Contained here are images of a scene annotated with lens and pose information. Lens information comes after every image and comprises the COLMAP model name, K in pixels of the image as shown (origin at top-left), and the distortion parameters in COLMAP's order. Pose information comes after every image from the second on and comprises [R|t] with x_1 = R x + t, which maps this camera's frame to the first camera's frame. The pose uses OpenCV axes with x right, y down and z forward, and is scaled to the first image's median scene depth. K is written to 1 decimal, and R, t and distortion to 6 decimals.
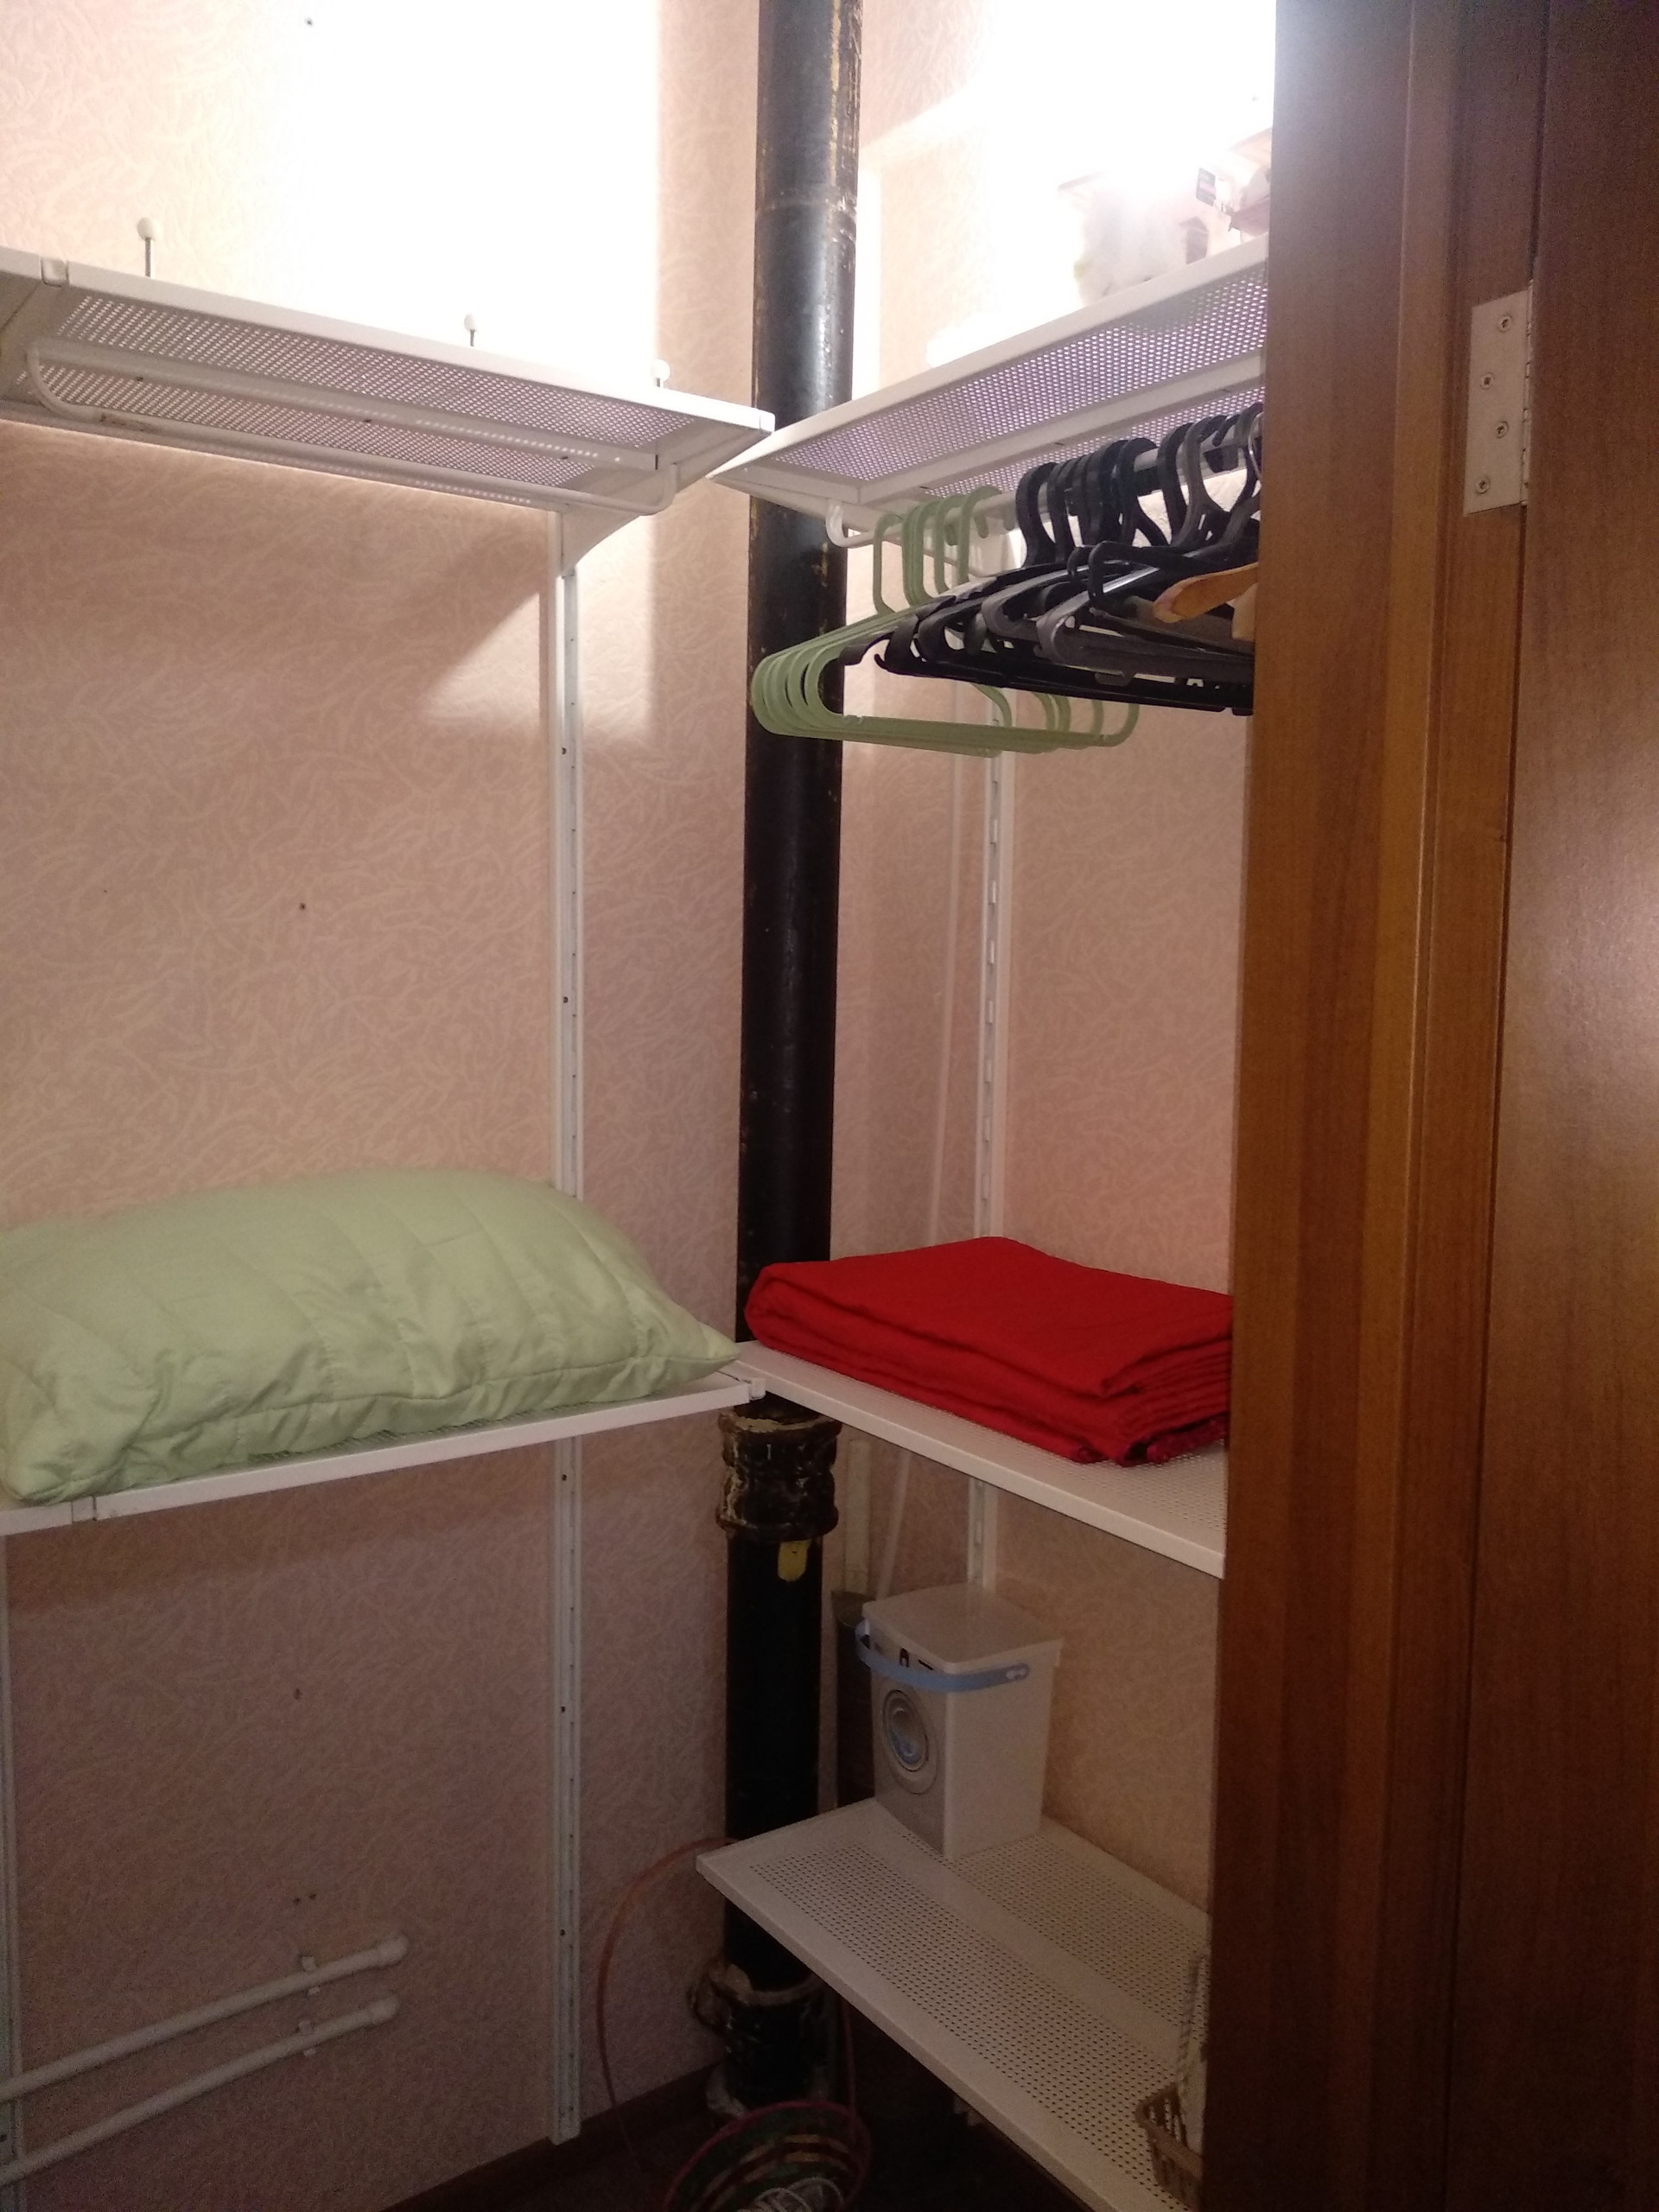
lens RADIAL K [[1715.0, 0, 829.5], [0, 1715.0, 1106.0], [0, 0, 1]] dist [-0.012496, -0.015101]
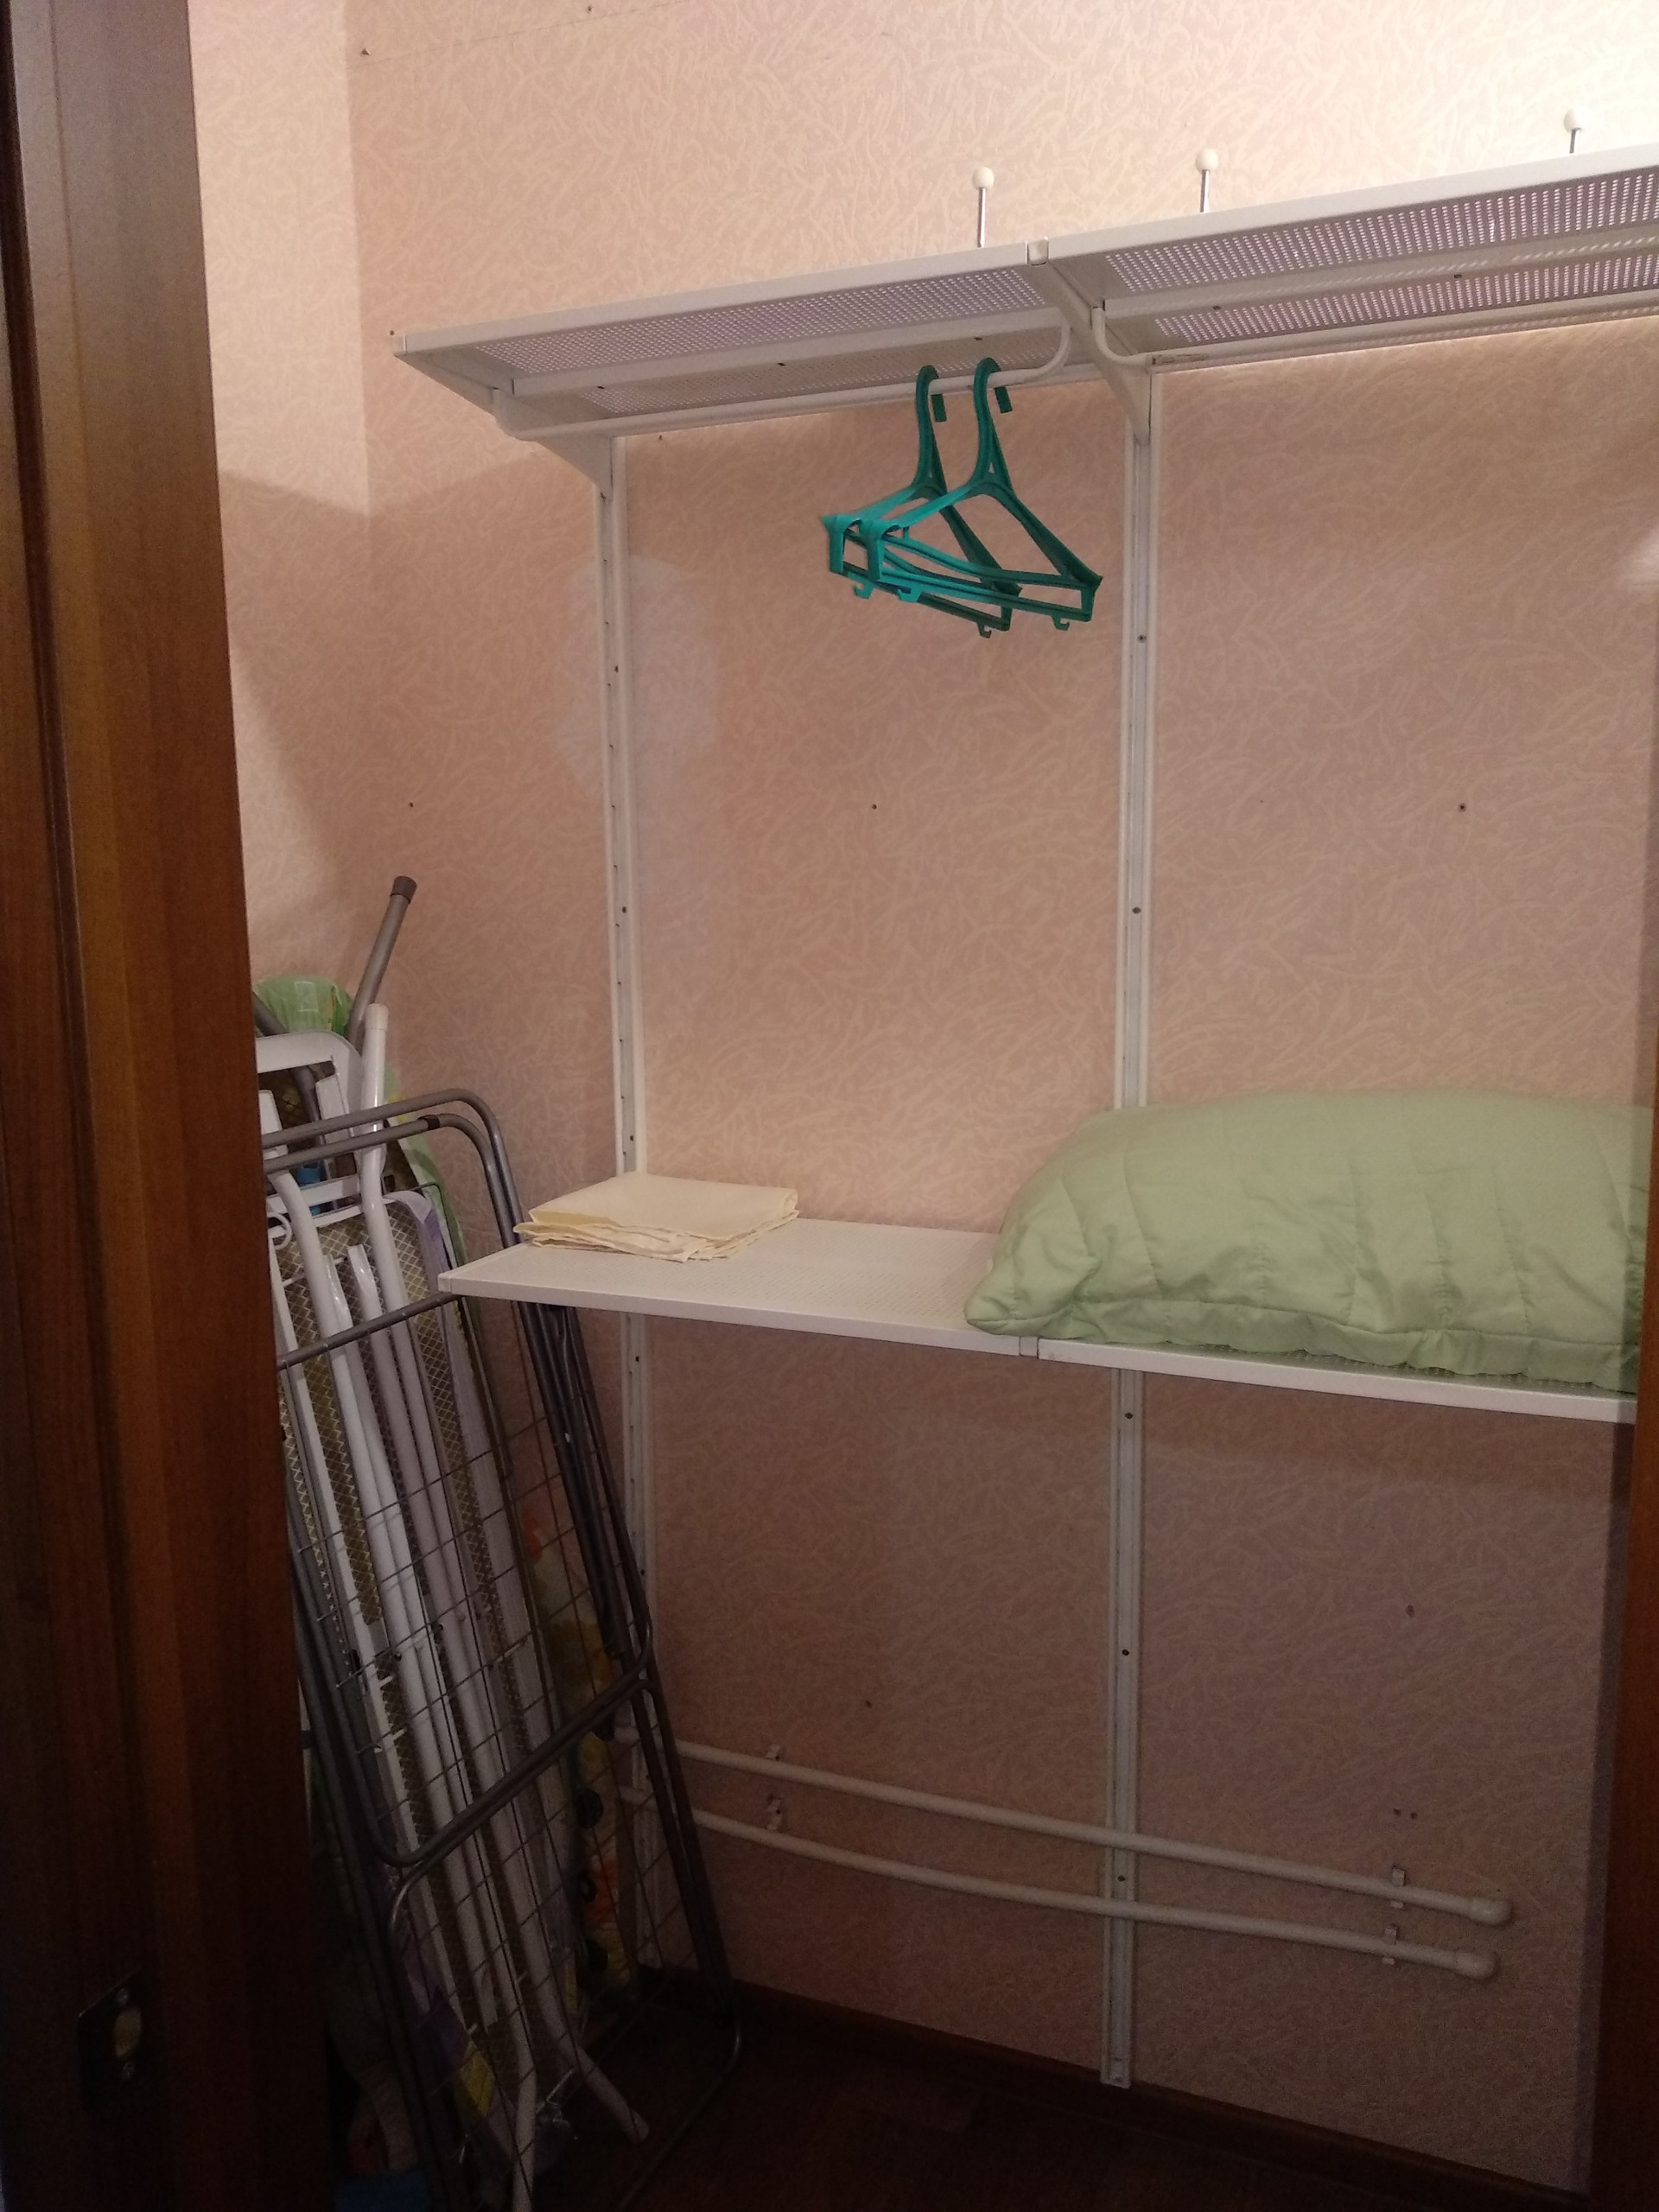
lens RADIAL K [[1699.9, 0, 823.2], [0, 1699.9, 1108.9], [0, 0, 1]] dist [0.031310, -0.101244]
pose [[0.504578, 0.114908, -0.855685, 0.357315], [-0.061226, 0.993371, 0.097294, -0.021610], [0.861192, 0.003297, 0.508269, 0.224219]]
